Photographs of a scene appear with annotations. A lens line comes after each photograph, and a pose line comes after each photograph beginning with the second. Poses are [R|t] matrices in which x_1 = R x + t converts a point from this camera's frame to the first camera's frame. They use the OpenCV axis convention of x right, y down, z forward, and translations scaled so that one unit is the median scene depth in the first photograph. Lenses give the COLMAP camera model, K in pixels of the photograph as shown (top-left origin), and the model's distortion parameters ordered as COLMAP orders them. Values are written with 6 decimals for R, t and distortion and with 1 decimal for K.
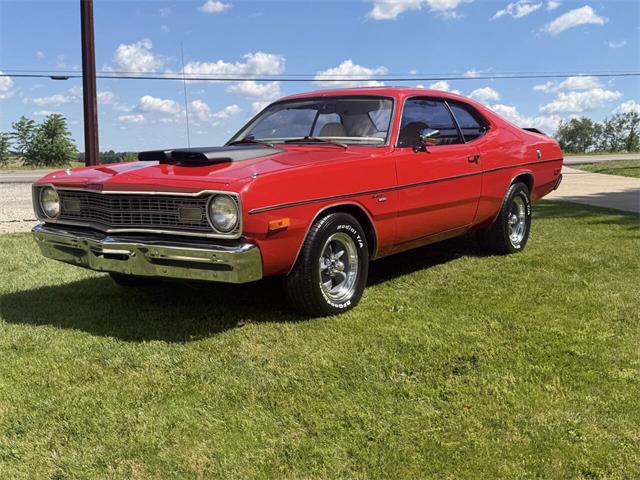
lens RADIAL K [[693.5, 0, 323.7], [0, 693.5, 241.4], [0, 0, 1]] dist [0.077124, 0.000000]
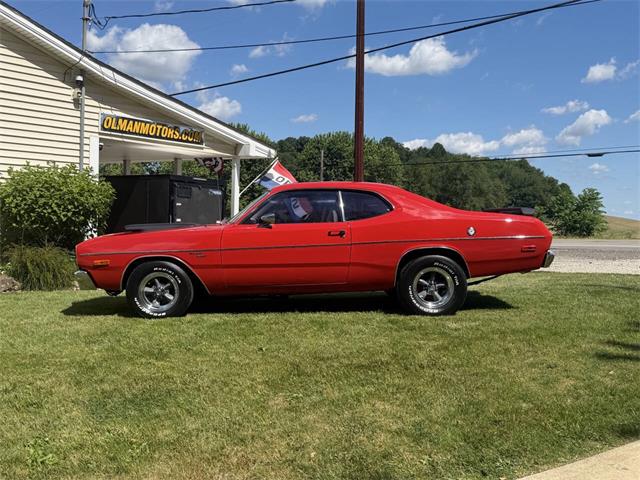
lens RADIAL K [[693.5, 0, 328.4], [0, 693.5, 243.9], [0, 0, 1]] dist [0.077124, 0.000000]
pose [[0.626668, 0.029709, -0.778720, 1.641403], [-0.104134, 0.993504, -0.045898, -0.047431], [0.772298, 0.109854, 0.625690, 0.211651]]
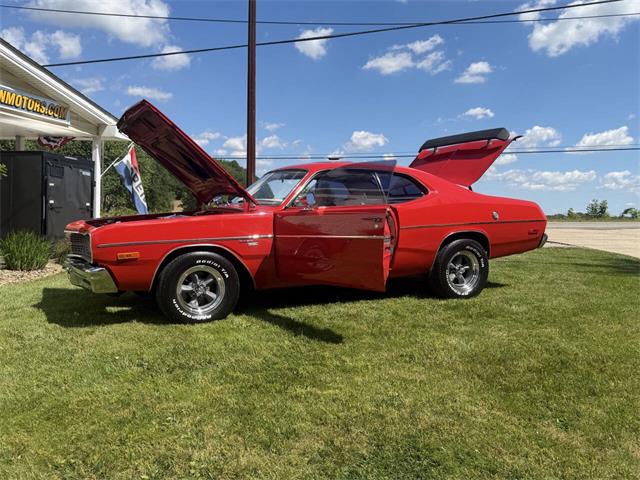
lens RADIAL K [[539.2, 0, 315.8], [0, 539.2, 240.4], [0, 0, 1]] dist [0.068144, -0.083610]
pose [[0.893504, 0.039571, -0.447309, 0.708332], [-0.071875, 0.995870, -0.055472, -0.019050], [0.443267, 0.081715, 0.892657, 0.113538]]
